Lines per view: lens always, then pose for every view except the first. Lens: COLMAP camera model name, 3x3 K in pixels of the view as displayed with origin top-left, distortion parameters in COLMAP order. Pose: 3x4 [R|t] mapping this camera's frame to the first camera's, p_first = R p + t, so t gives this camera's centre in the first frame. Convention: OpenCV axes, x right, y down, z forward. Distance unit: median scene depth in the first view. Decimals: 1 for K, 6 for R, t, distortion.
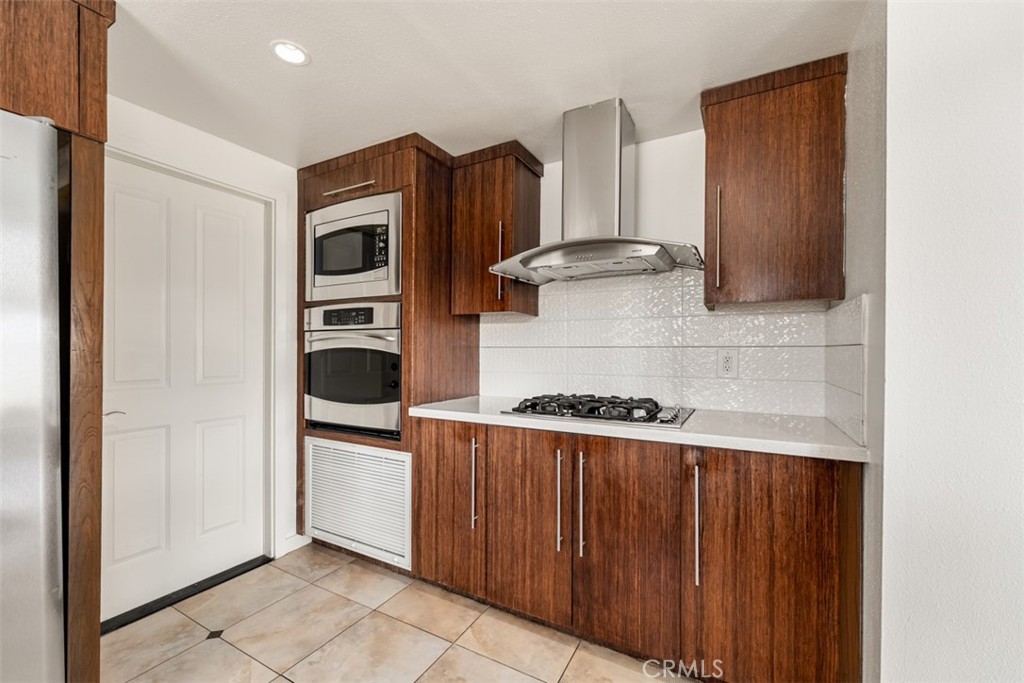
lens RADIAL K [[410.8, 0, 509.7], [0, 410.8, 354.3], [0, 0, 1]] dist [0.004911, -0.000803]
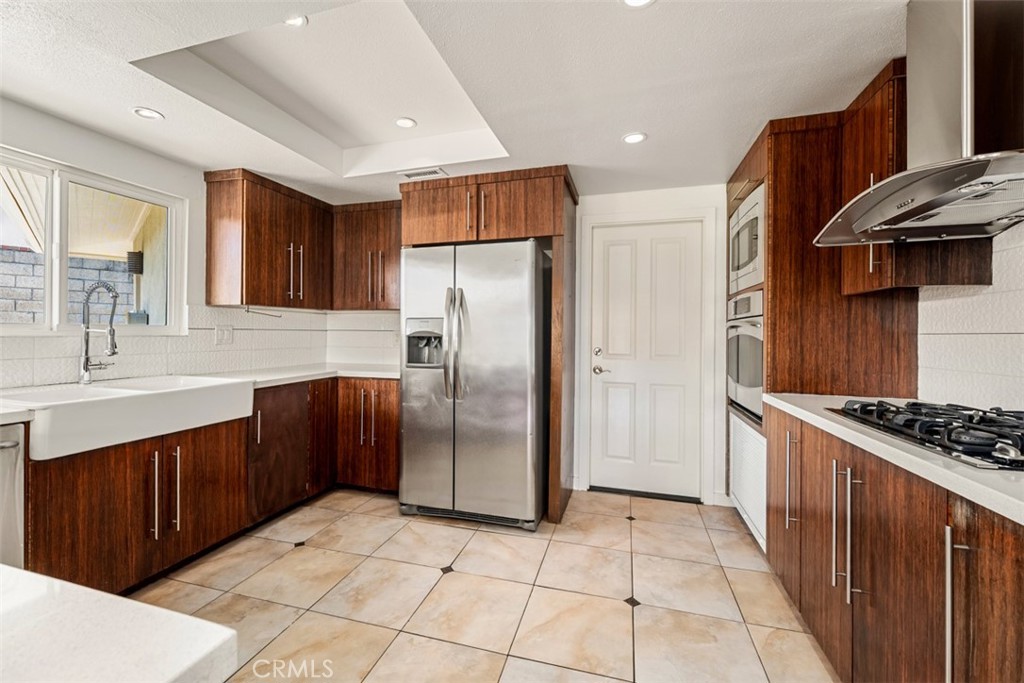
lens RADIAL K [[410.8, 0, 504.8], [0, 410.8, 333.9], [0, 0, 1]] dist [0.004911, -0.000803]
pose [[0.236376, -0.001880, -0.971660, 0.551994], [-0.011042, 0.999928, -0.004621, -0.006077], [0.971599, 0.011822, 0.236339, 0.127385]]
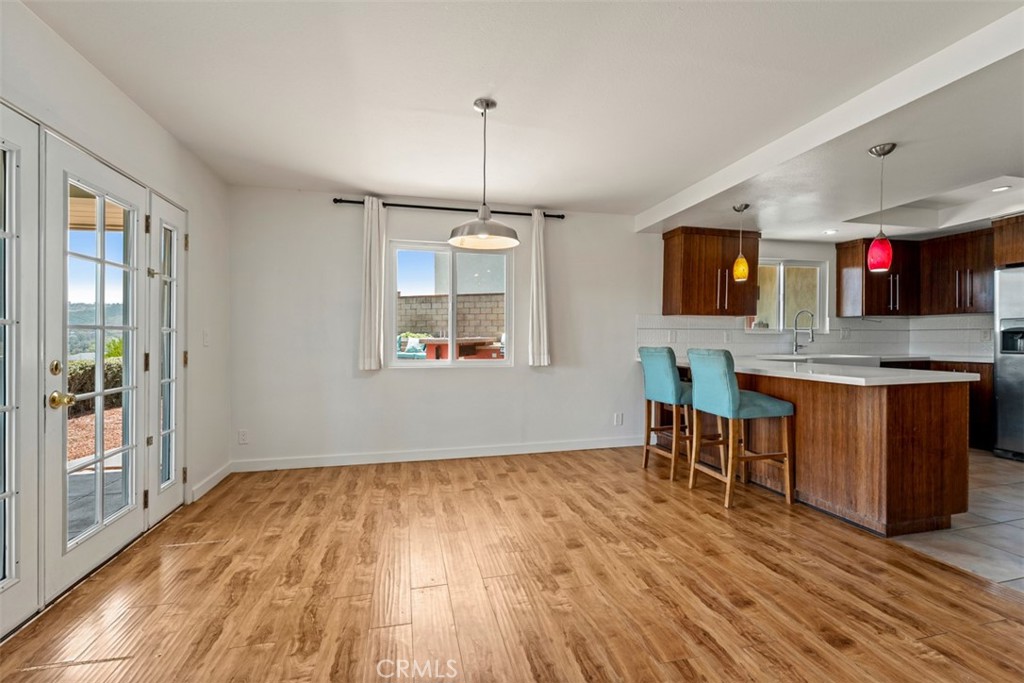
lens RADIAL K [[435.7, 0, 517.7], [0, 435.7, 341.1], [0, 0, 1]] dist [0.006884, -0.002350]
pose [[-0.705957, 0.000396, -0.708255, 2.021255], [-0.003007, 0.999989, 0.003556, 0.039011], [0.708249, 0.004640, -0.705948, -0.006538]]
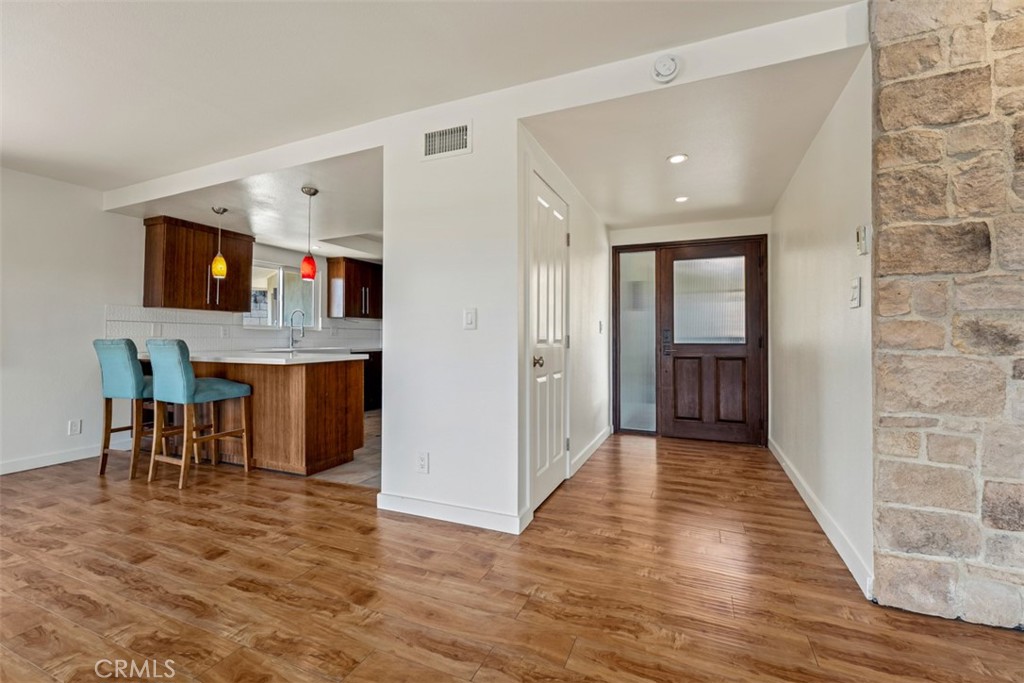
lens RADIAL K [[435.7, 0, 499.7], [0, 435.7, 336.7], [0, 0, 1]] dist [0.006884, -0.002350]
pose [[0.112832, -0.012146, -0.993540, 2.148864], [-0.001622, 0.999922, -0.012409, 0.073521], [0.993613, 0.003012, 0.112804, 0.358004]]
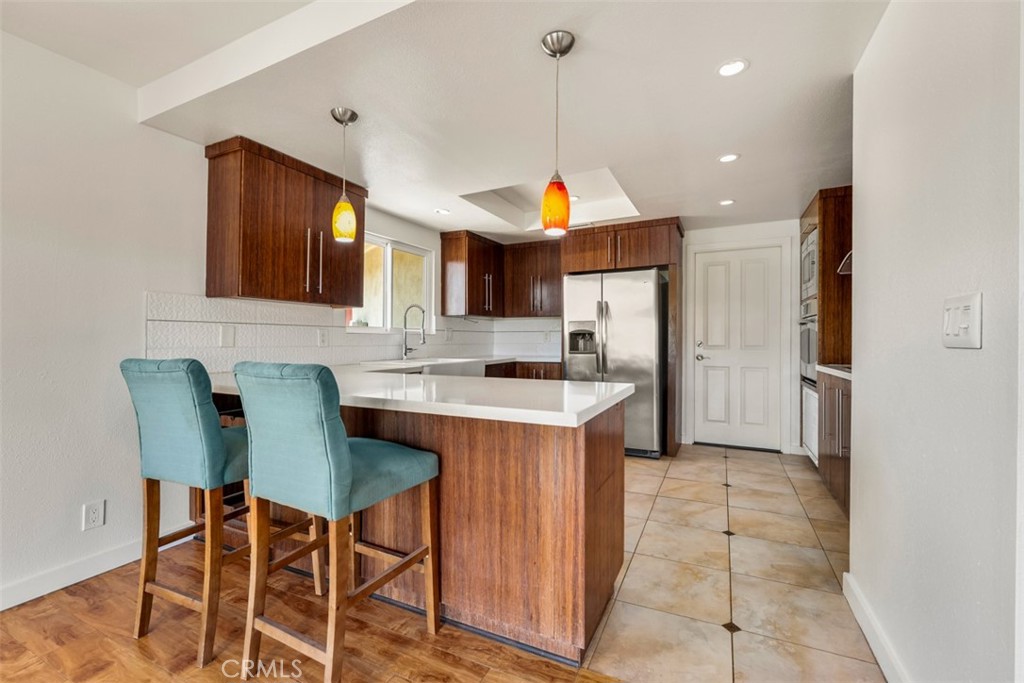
lens RADIAL K [[435.7, 0, 509.1], [0, 435.7, 343.7], [0, 0, 1]] dist [0.006884, -0.002350]
pose [[0.072192, 0.004669, -0.997380, 1.253715], [-0.000779, 0.999989, 0.004625, 0.036894], [0.997390, 0.000443, 0.072195, -0.279952]]
